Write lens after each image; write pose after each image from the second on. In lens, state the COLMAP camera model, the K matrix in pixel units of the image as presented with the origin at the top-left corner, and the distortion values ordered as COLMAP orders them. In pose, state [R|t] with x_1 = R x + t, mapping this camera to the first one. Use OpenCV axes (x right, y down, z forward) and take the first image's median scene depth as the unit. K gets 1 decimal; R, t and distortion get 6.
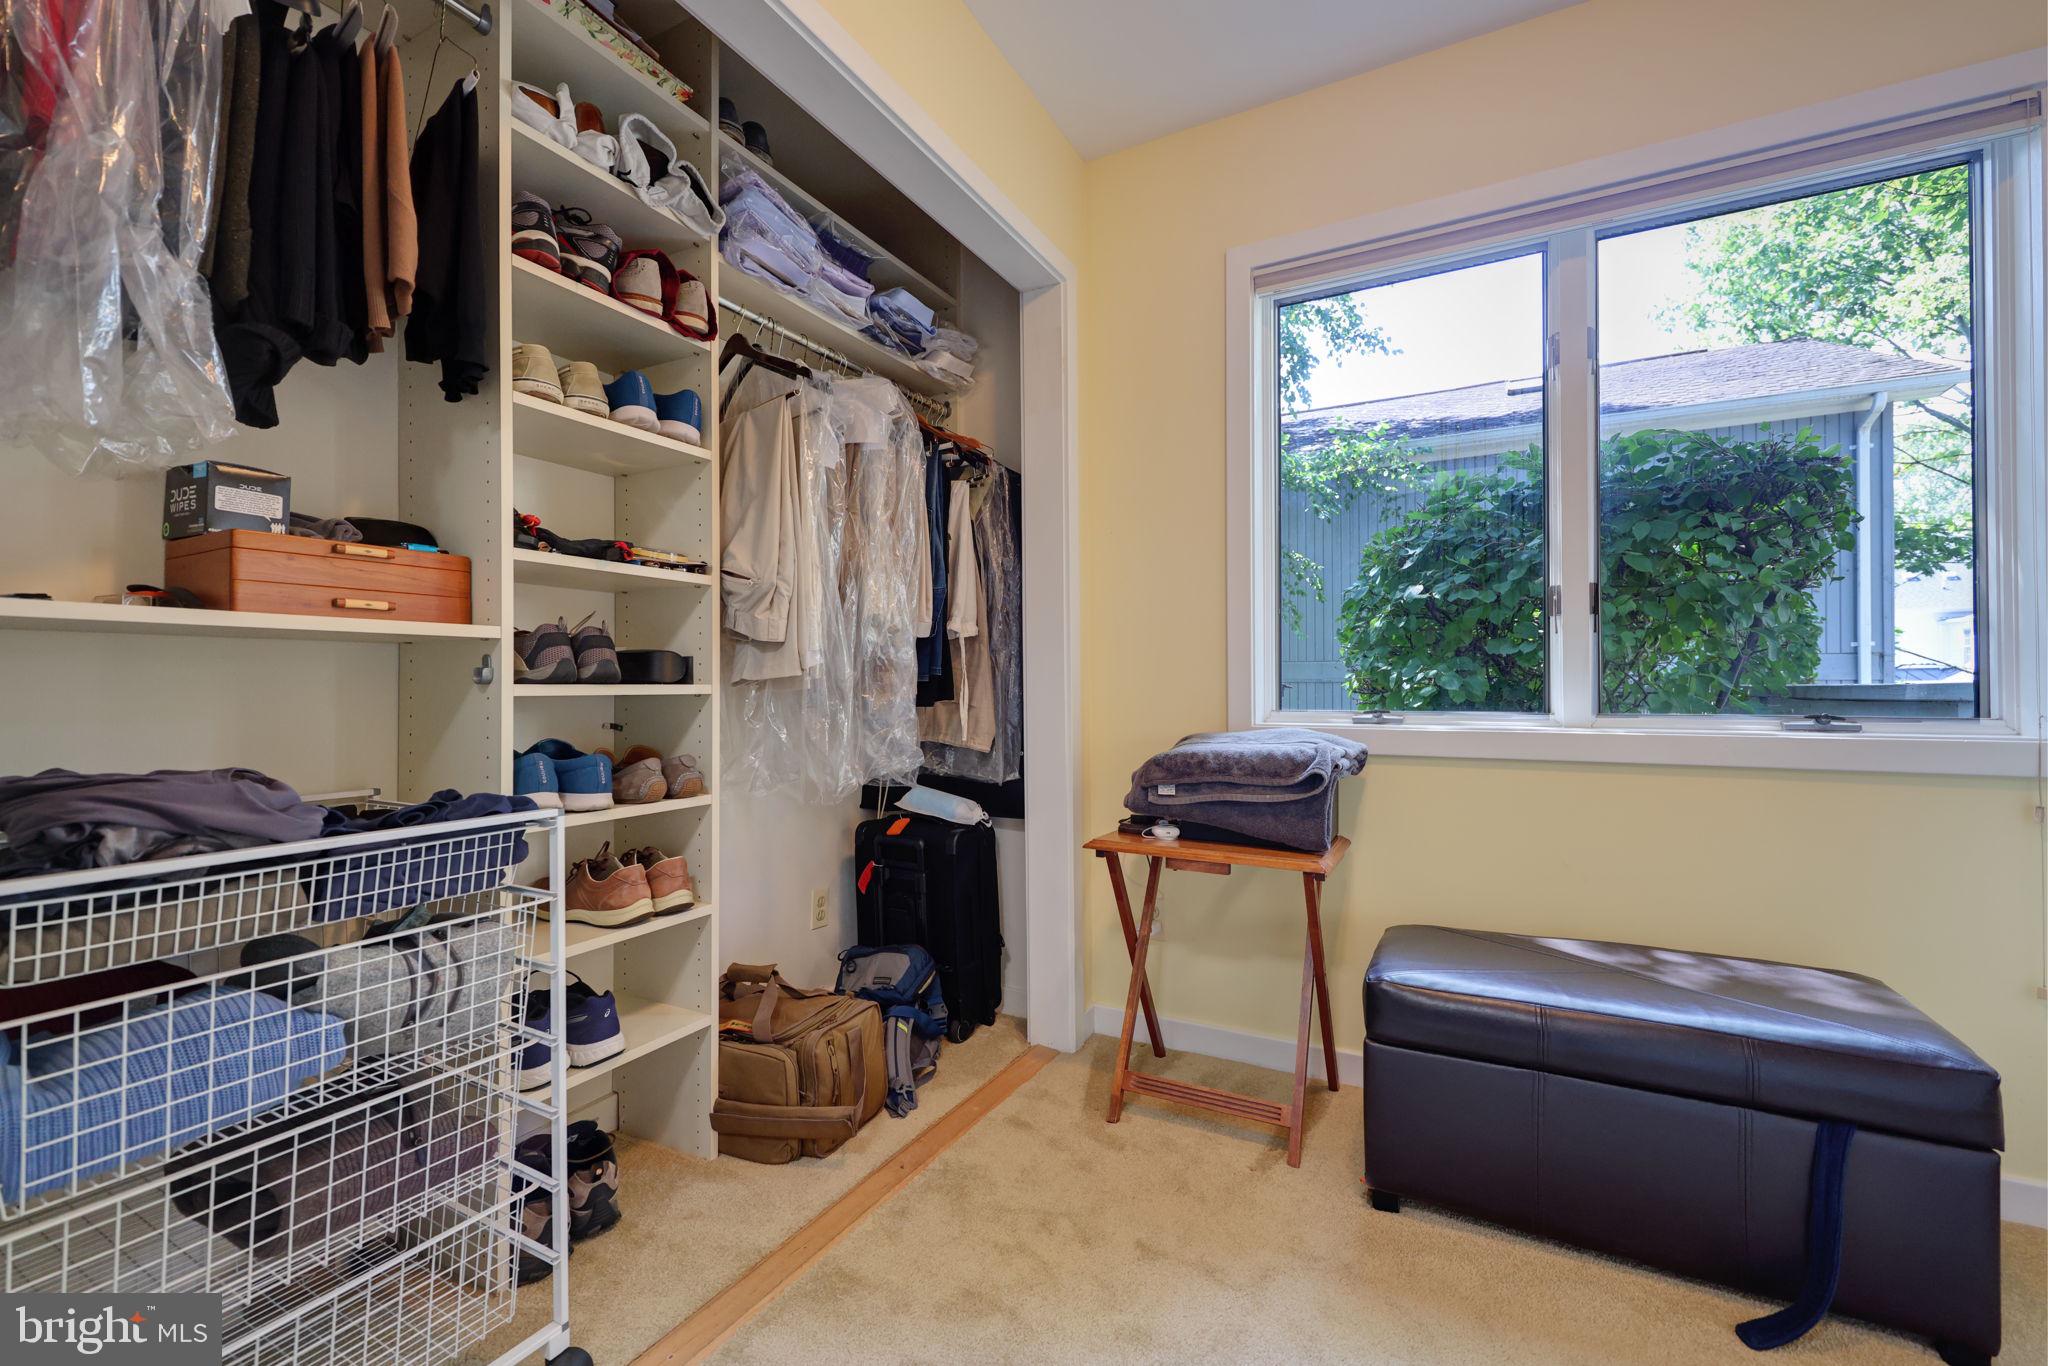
lens RADIAL K [[821.9, 0, 1022.7], [0, 821.9, 673.3], [0, 0, 1]] dist [-0.001061, -0.000281]
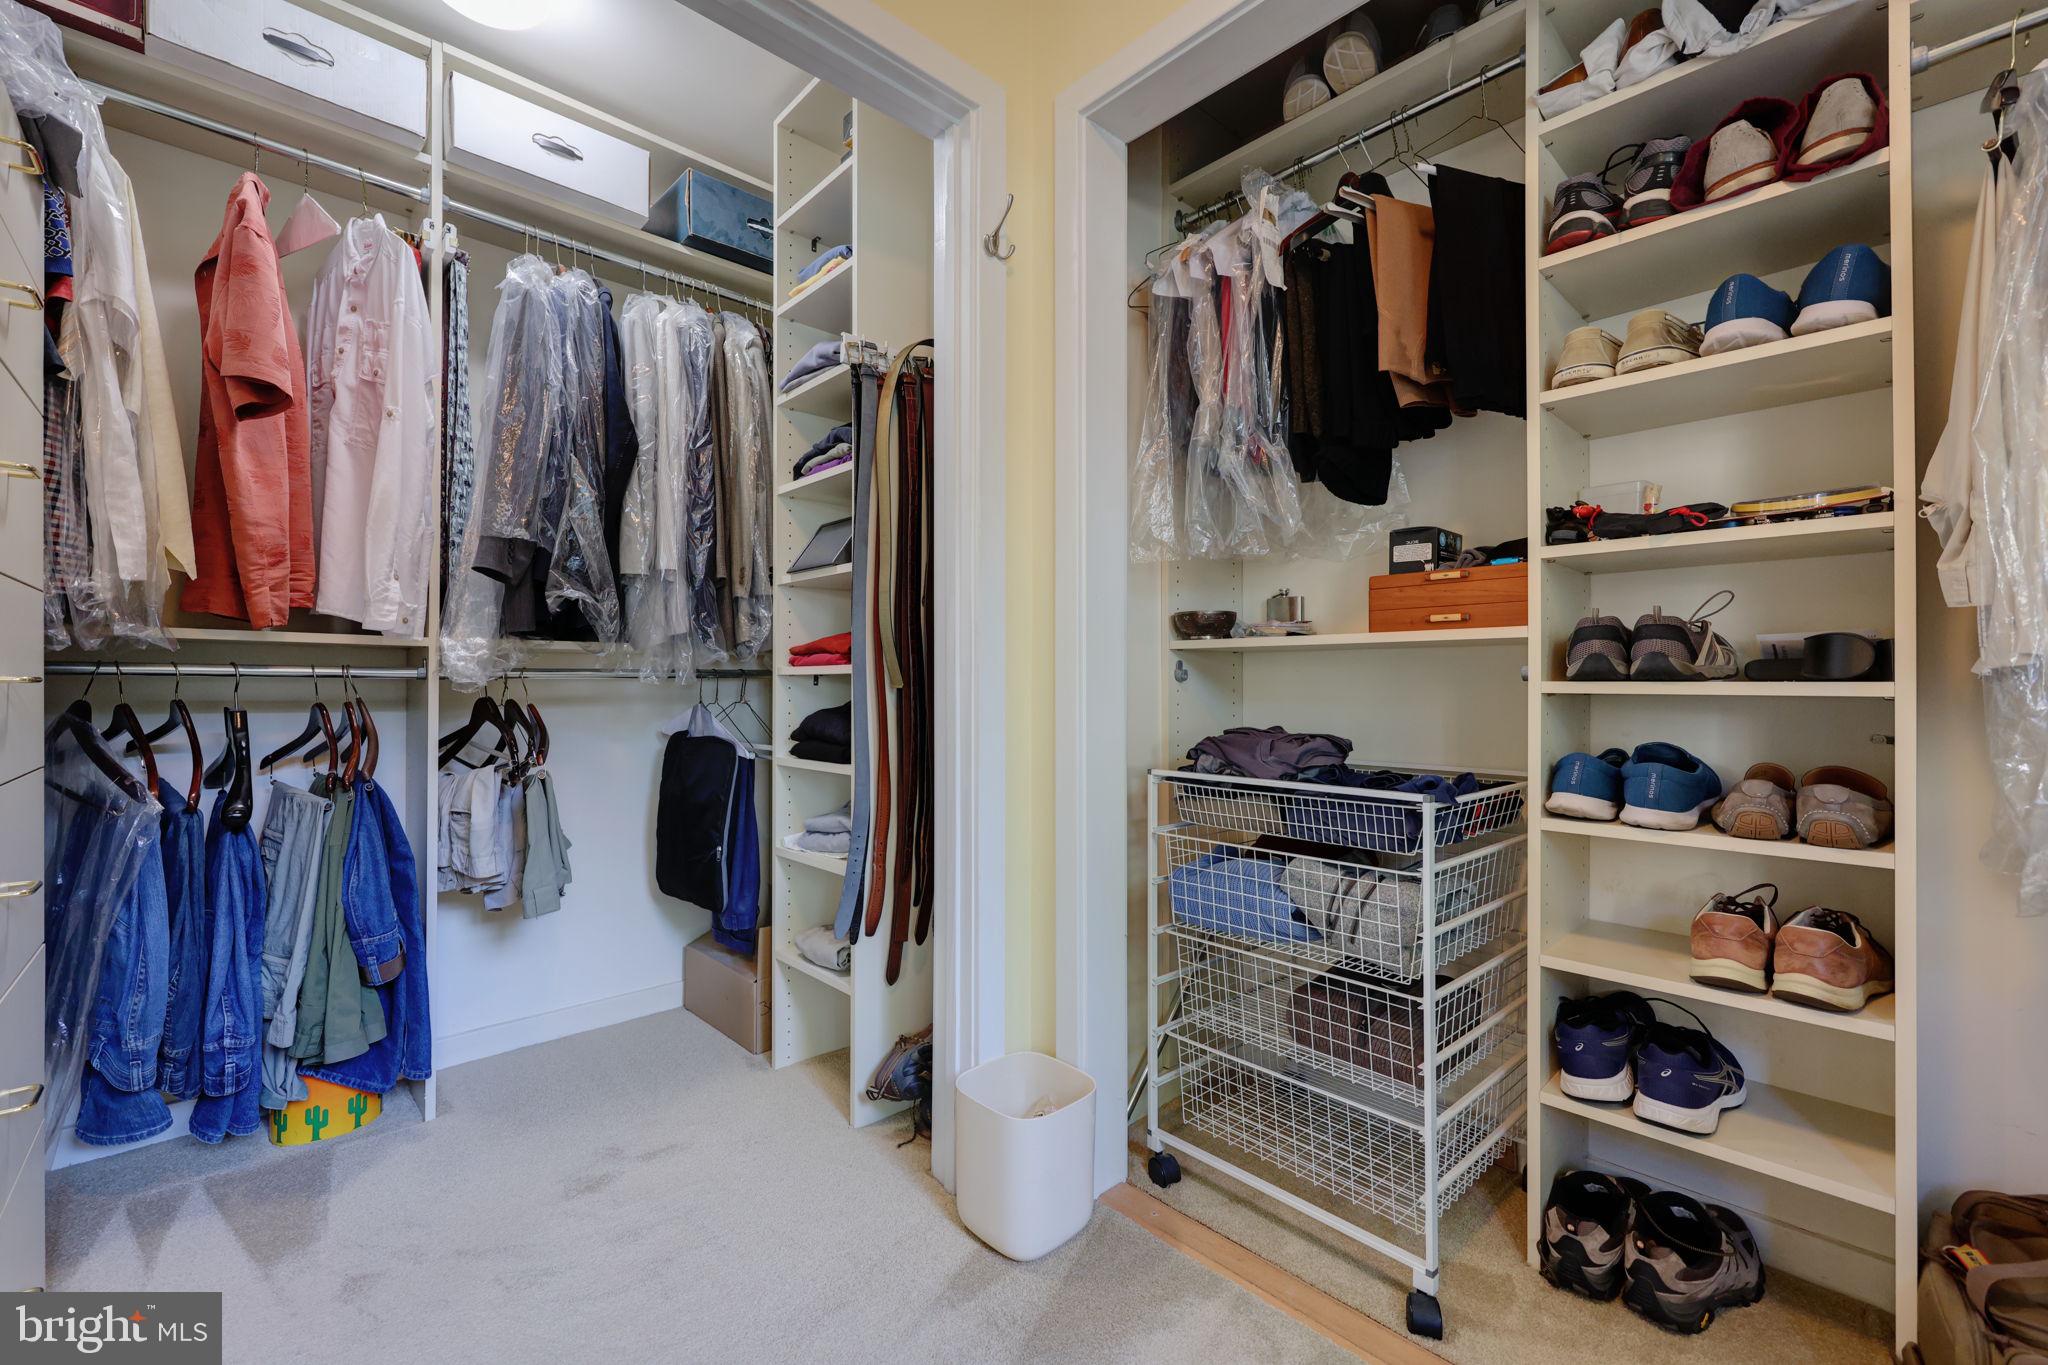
lens RADIAL K [[821.9, 0, 1022.7], [0, 821.9, 672.8], [0, 0, 1]] dist [-0.001061, -0.000281]
pose [[-0.288800, -0.007051, -0.957364, 0.498817], [0.013249, 0.999848, -0.011360, 0.005380], [0.957298, -0.015965, -0.288662, 0.625902]]
